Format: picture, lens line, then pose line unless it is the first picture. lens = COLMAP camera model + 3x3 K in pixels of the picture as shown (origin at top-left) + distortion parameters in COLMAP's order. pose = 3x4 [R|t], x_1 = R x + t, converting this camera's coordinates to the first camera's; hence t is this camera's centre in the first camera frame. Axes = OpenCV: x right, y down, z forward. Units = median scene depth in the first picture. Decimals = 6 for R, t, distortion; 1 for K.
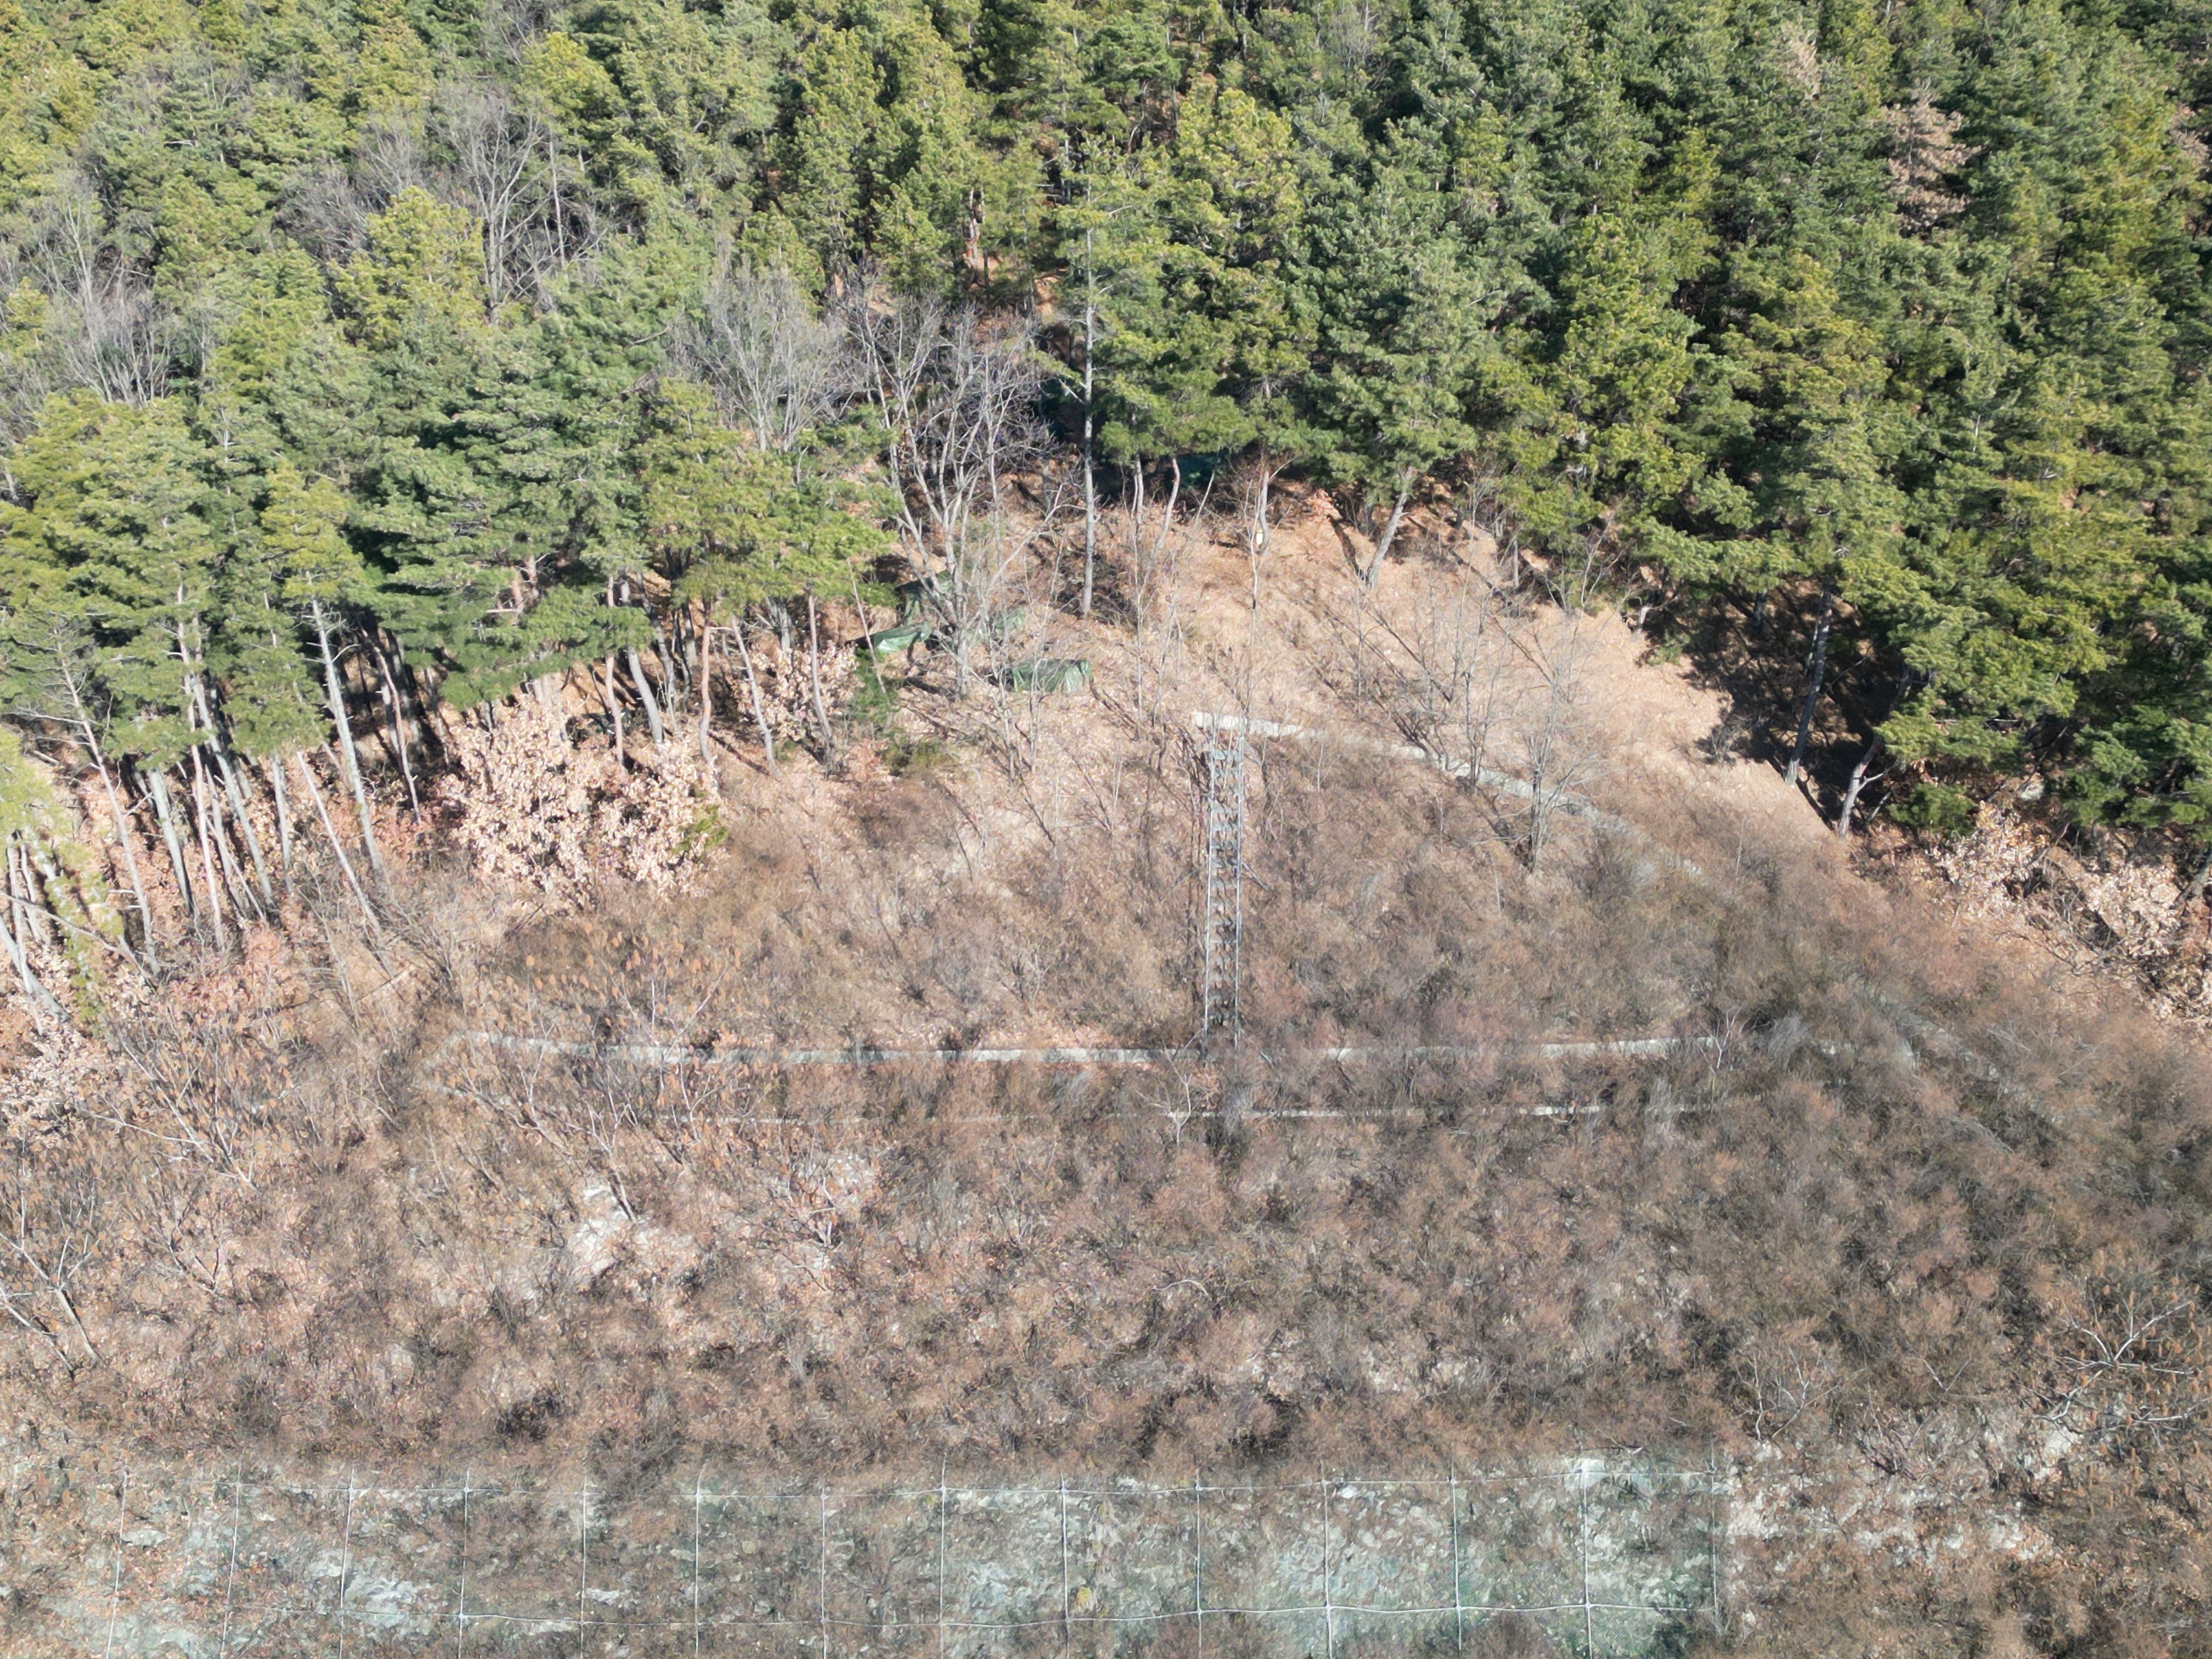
lens RADIAL K [[1426.5, 0, 1118.0], [0, 1426.5, 828.6], [0, 0, 1]] dist [0.040592, -0.024957]
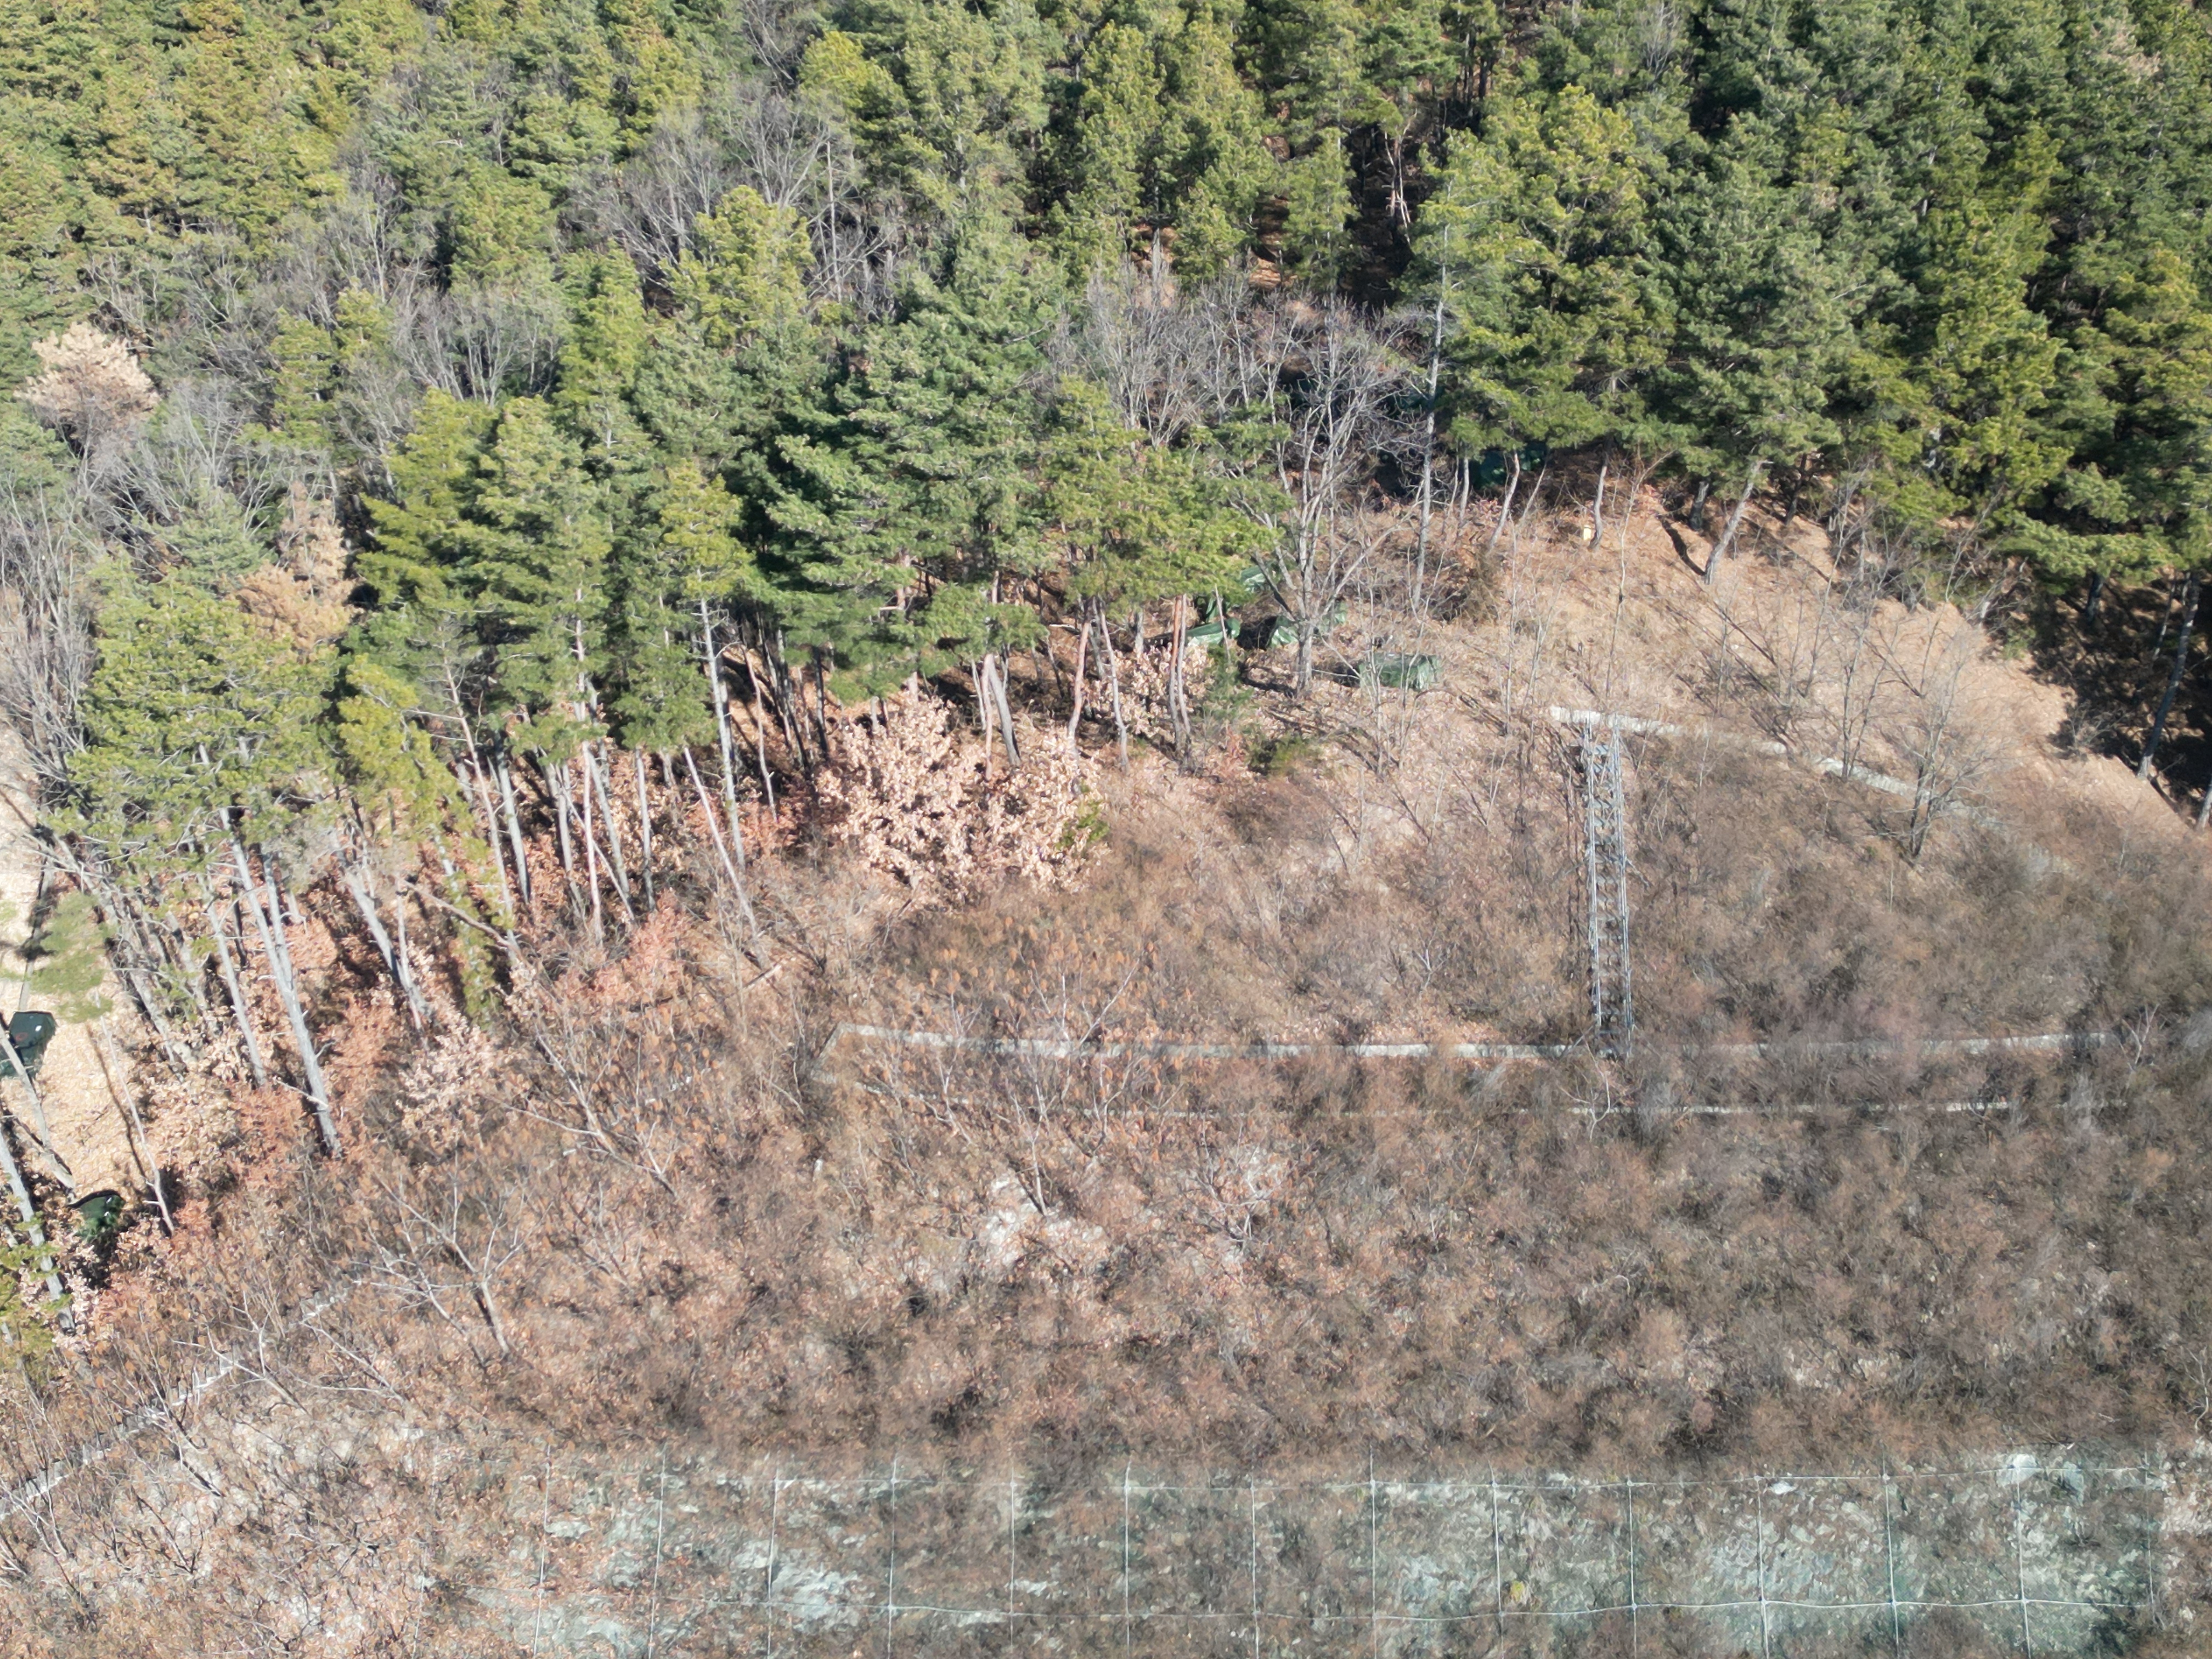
lens RADIAL K [[1426.5, 0, 1110.7], [0, 1426.5, 829.9], [0, 0, 1]] dist [0.040592, -0.024957]
pose [[0.999999, -0.000349, 0.001012, -0.276239], [0.000349, 1.000000, 0.000003, 0.004081], [-0.001012, -0.000002, 0.999999, -0.001676]]
